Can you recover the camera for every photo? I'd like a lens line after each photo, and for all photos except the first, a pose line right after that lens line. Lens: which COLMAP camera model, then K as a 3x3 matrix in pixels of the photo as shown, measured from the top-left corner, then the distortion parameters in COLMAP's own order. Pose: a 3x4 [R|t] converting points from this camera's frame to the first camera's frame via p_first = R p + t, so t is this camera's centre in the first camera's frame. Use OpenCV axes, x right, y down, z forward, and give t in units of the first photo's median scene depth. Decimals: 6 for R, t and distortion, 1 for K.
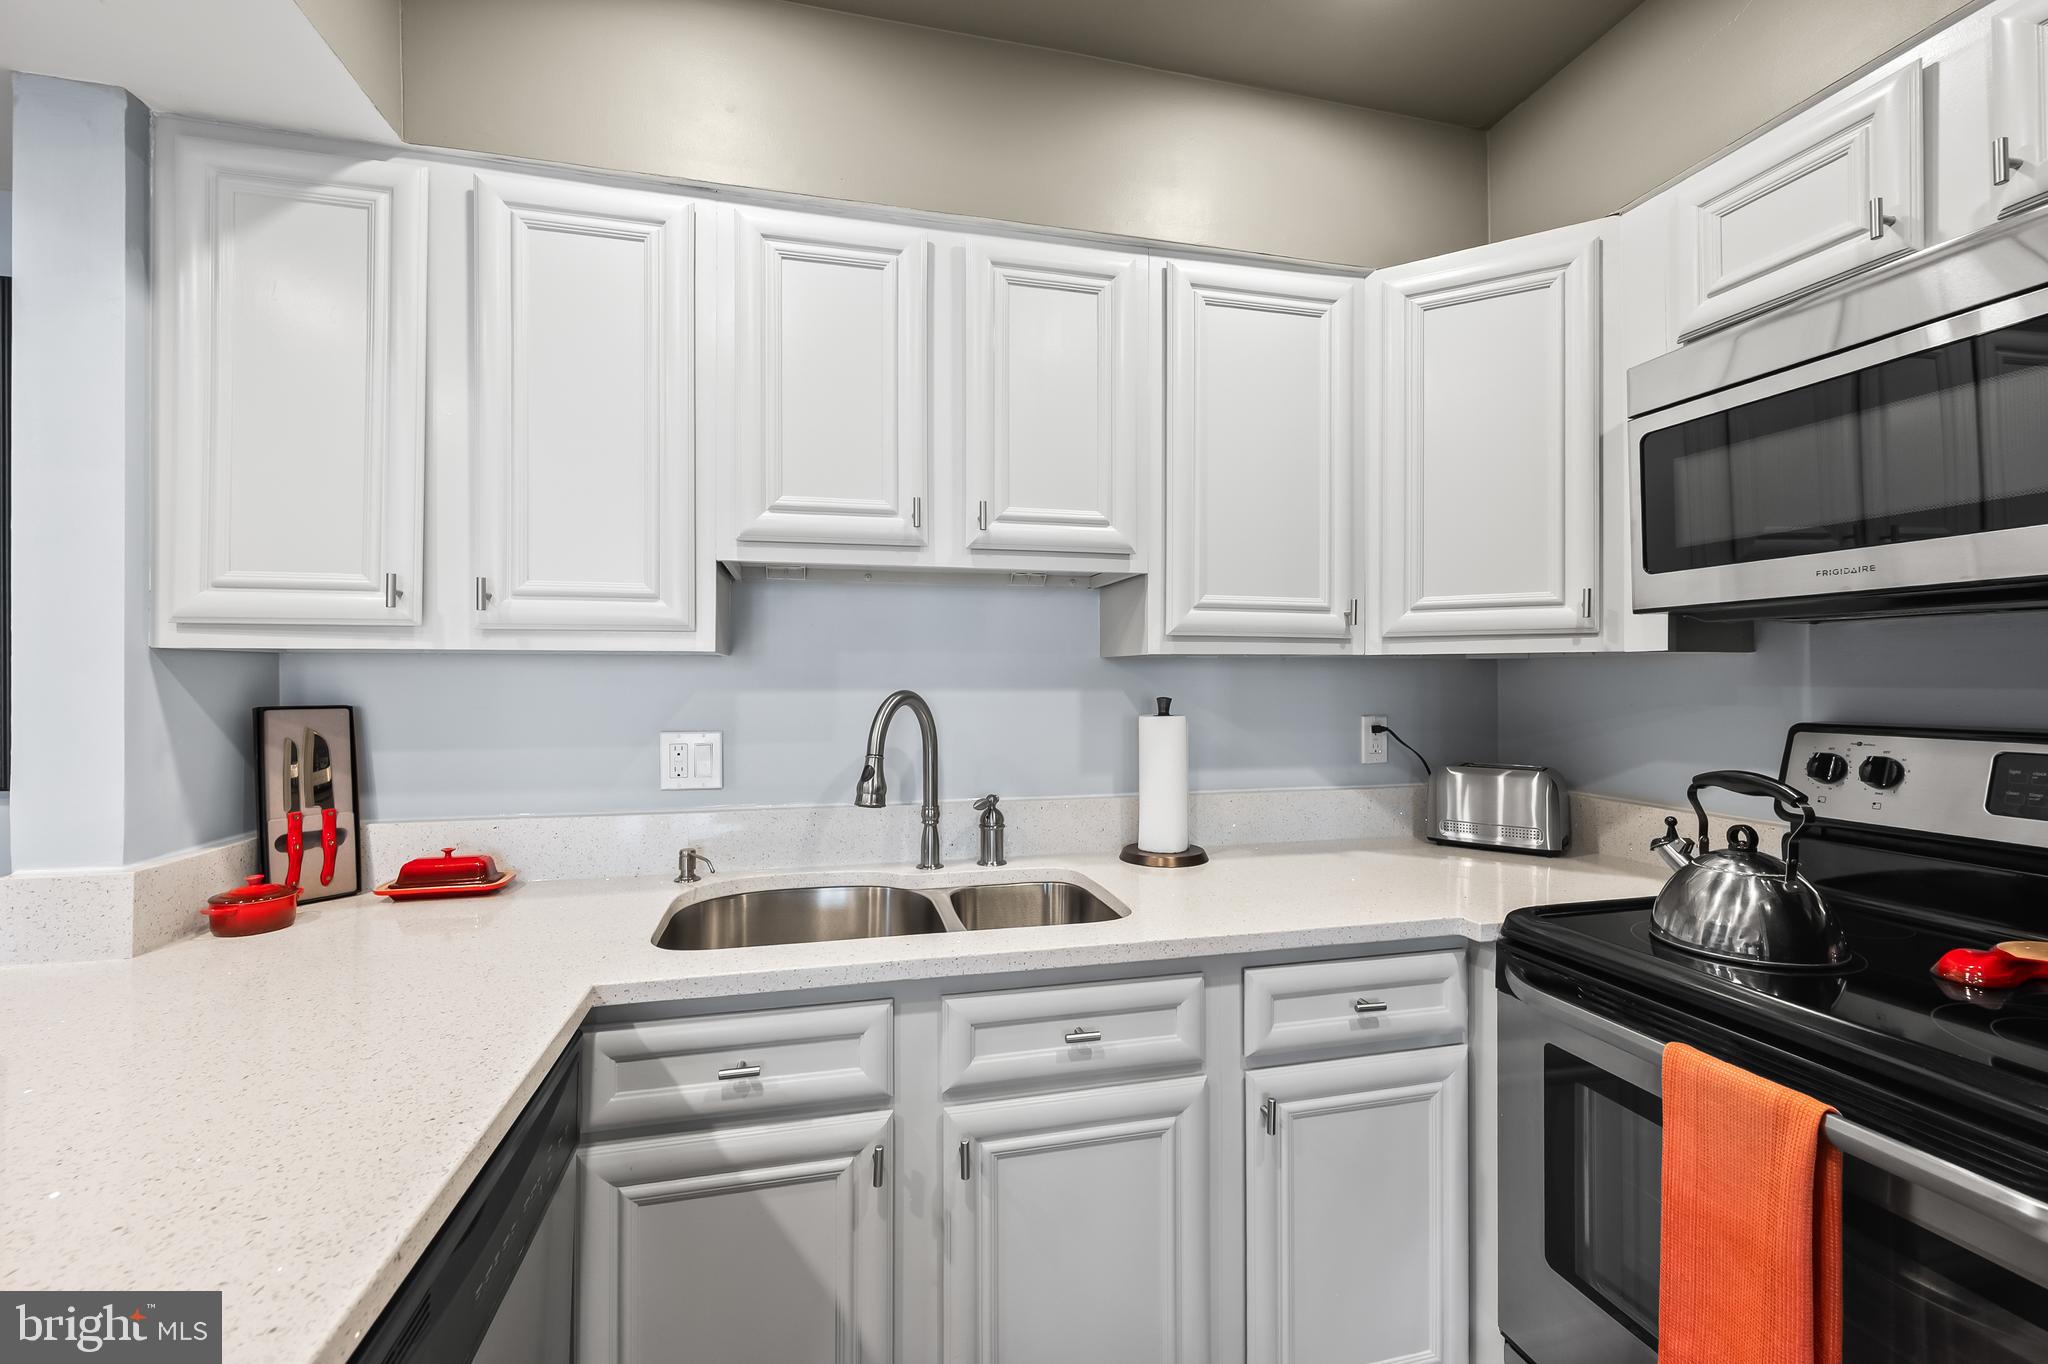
lens RADIAL K [[854.2, 0, 1028.9], [0, 854.2, 671.7], [0, 0, 1]] dist [-0.000272, -0.000153]
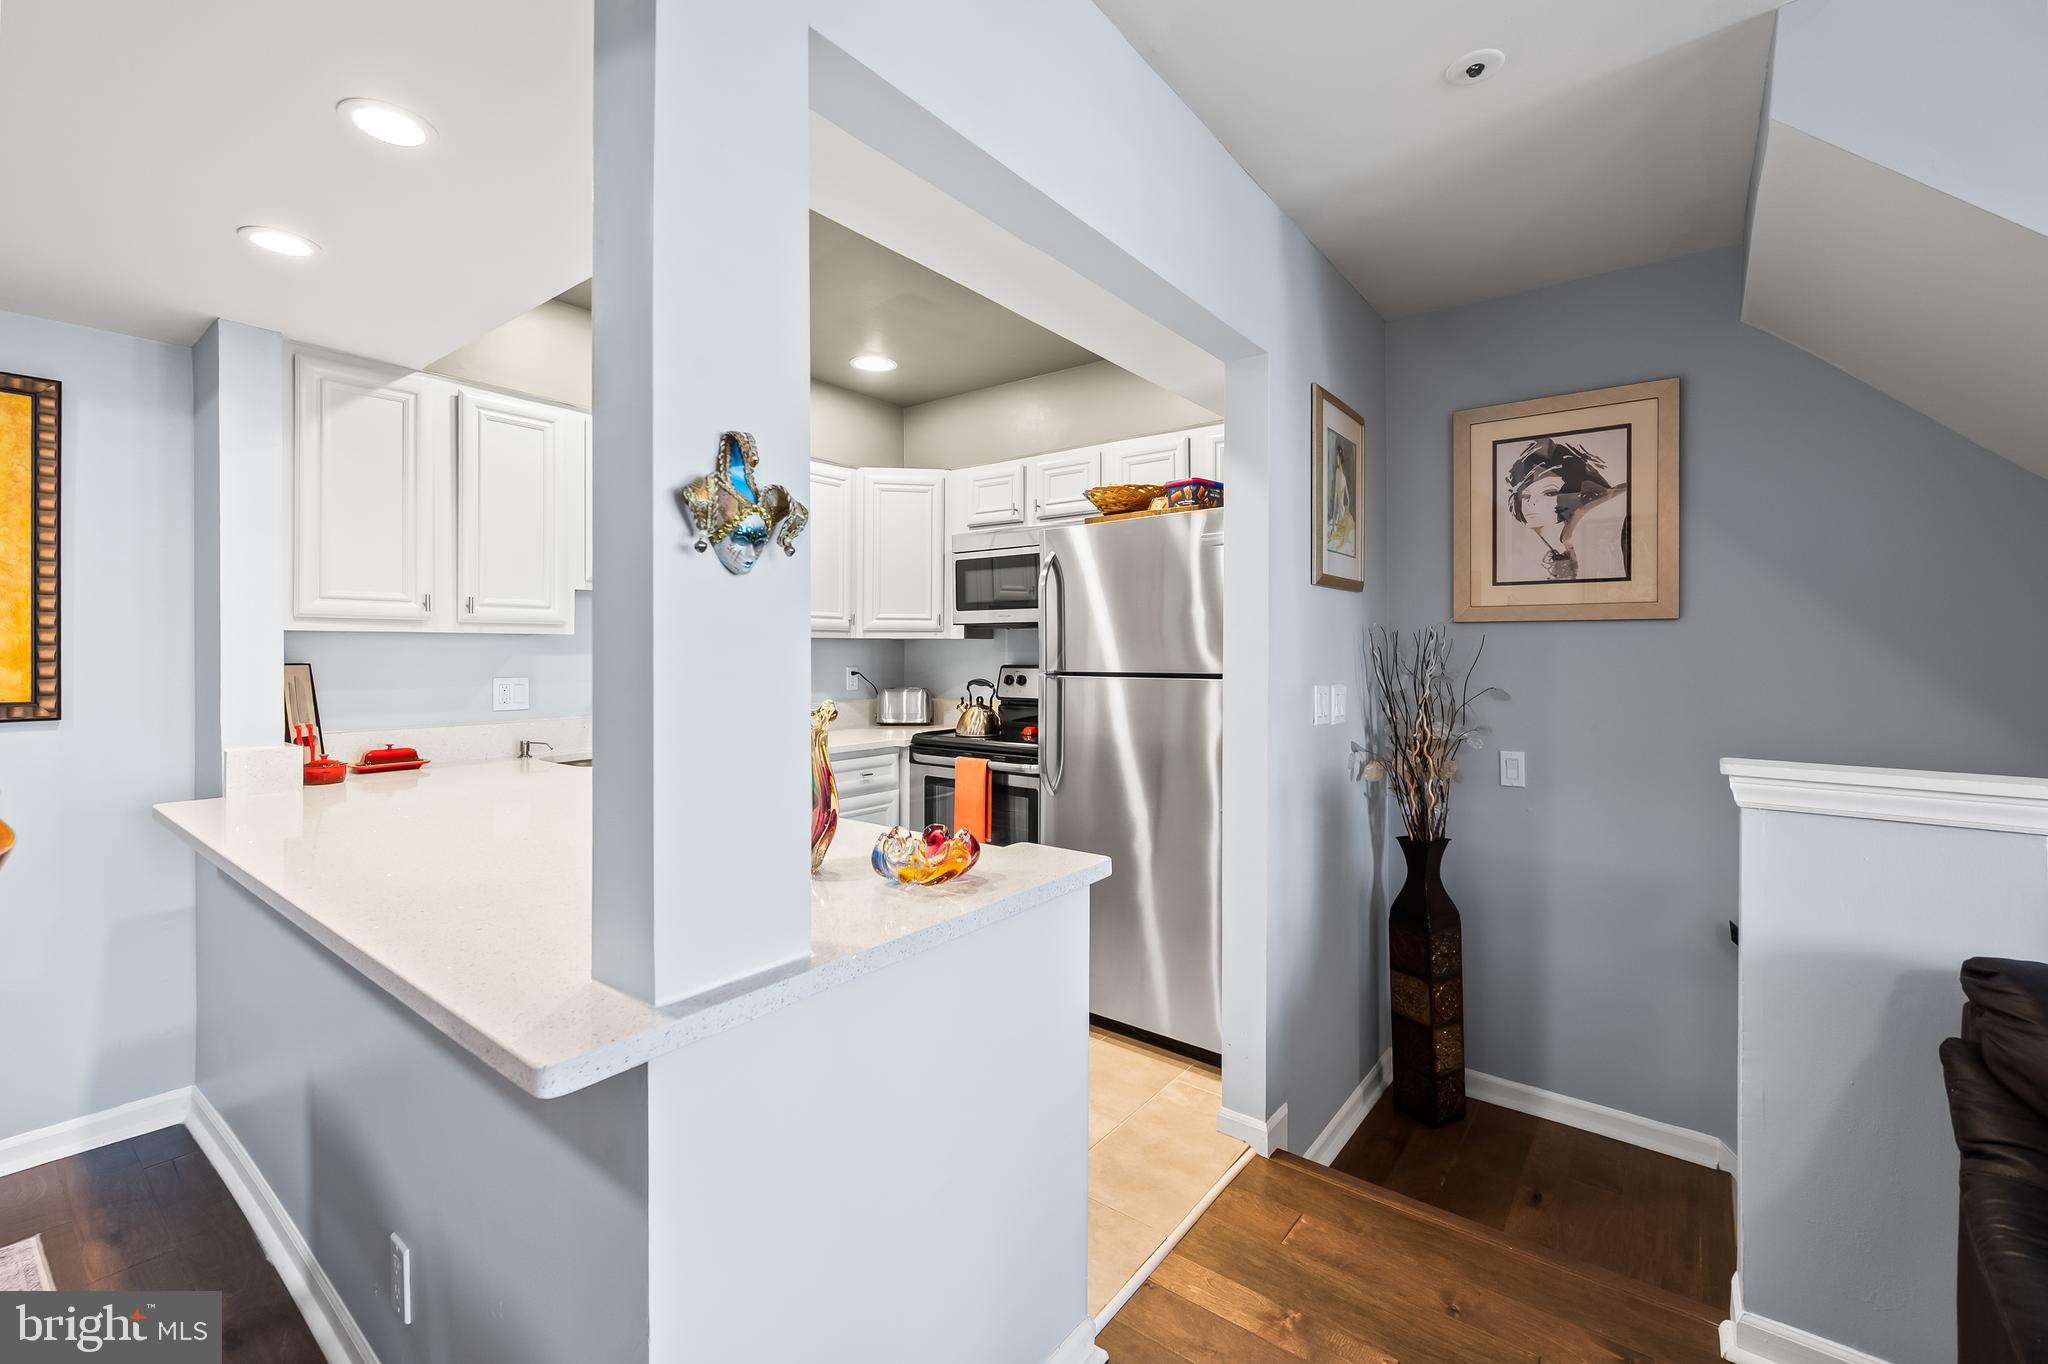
lens RADIAL K [[856.8, 0, 1021.9], [0, 856.8, 654.3], [0, 0, 1]] dist [-0.002159, 0.000171]
pose [[0.786374, -0.001050, 0.617750, -0.775057], [-0.007405, 0.999911, 0.011127, -0.006797], [-0.617706, -0.013325, 0.786296, -1.232430]]
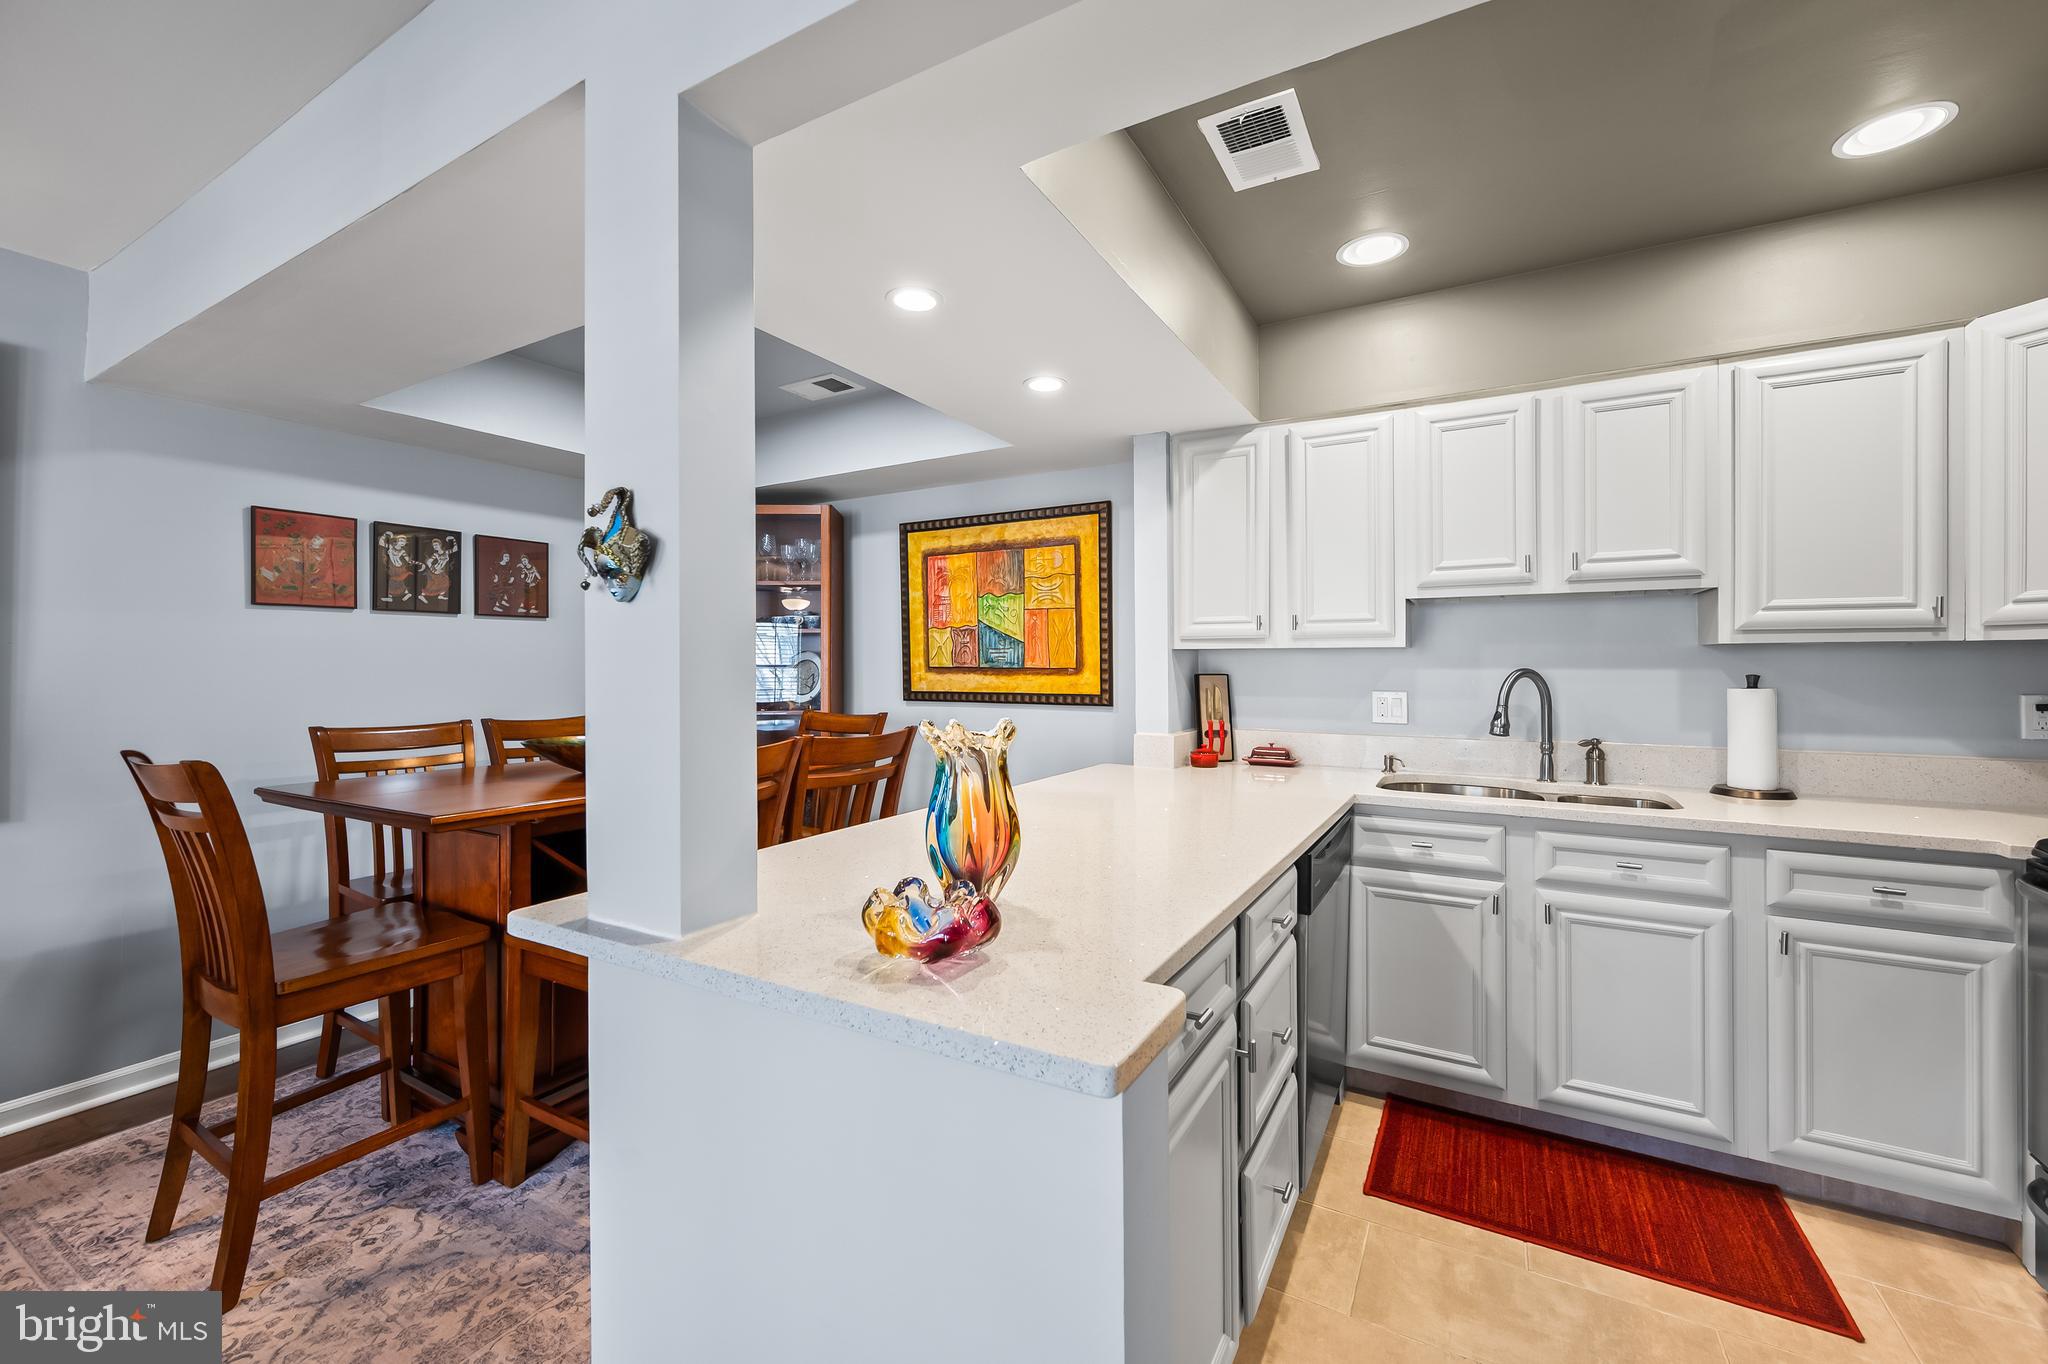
lens RADIAL K [[818.7, 0, 1025.3], [0, 818.7, 659.7], [0, 0, 1]] dist [-0.000024, -0.000150]
pose [[0.723605, -0.003212, -0.690206, 0.272813], [0.006331, 0.999978, 0.001983, -0.003880], [0.690185, -0.005805, 0.723610, -0.886790]]
